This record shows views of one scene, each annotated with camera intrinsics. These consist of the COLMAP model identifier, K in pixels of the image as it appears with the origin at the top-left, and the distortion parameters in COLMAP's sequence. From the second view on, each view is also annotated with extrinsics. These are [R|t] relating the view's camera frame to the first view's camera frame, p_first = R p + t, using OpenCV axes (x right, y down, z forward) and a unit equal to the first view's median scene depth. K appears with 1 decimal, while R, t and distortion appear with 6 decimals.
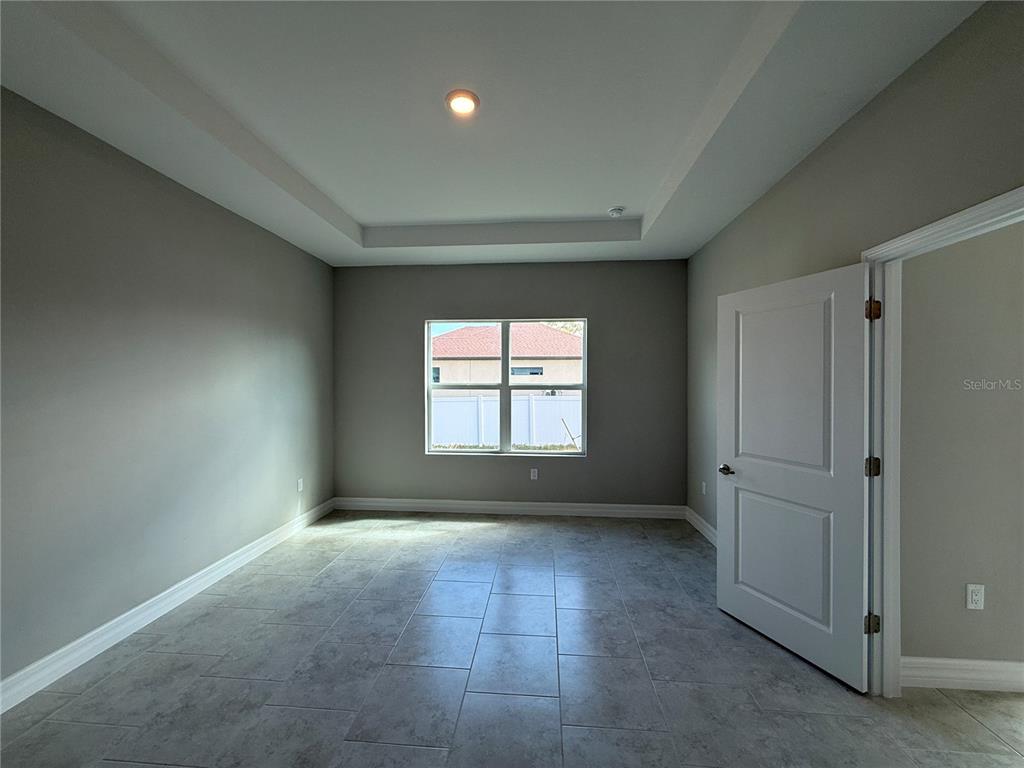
lens RADIAL K [[407.1, 0, 507.9], [0, 407.1, 386.0], [0, 0, 1]] dist [-0.000958, 0.000262]
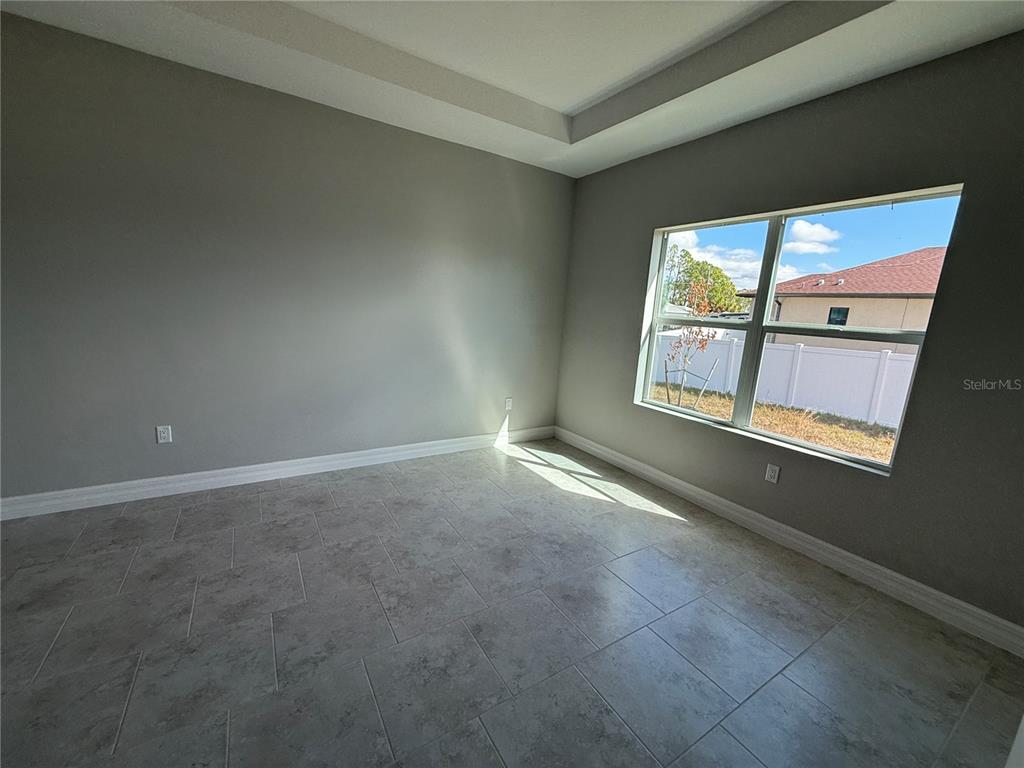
lens RADIAL K [[408.7, 0, 512.3], [0, 408.7, 381.2], [0, 0, 1]] dist [-0.000862, -0.000096]
pose [[0.603848, 0.176048, -0.777416, 0.294470], [-0.068363, 0.983150, 0.169537, 0.003410], [0.794163, -0.049228, 0.605708, 0.340349]]
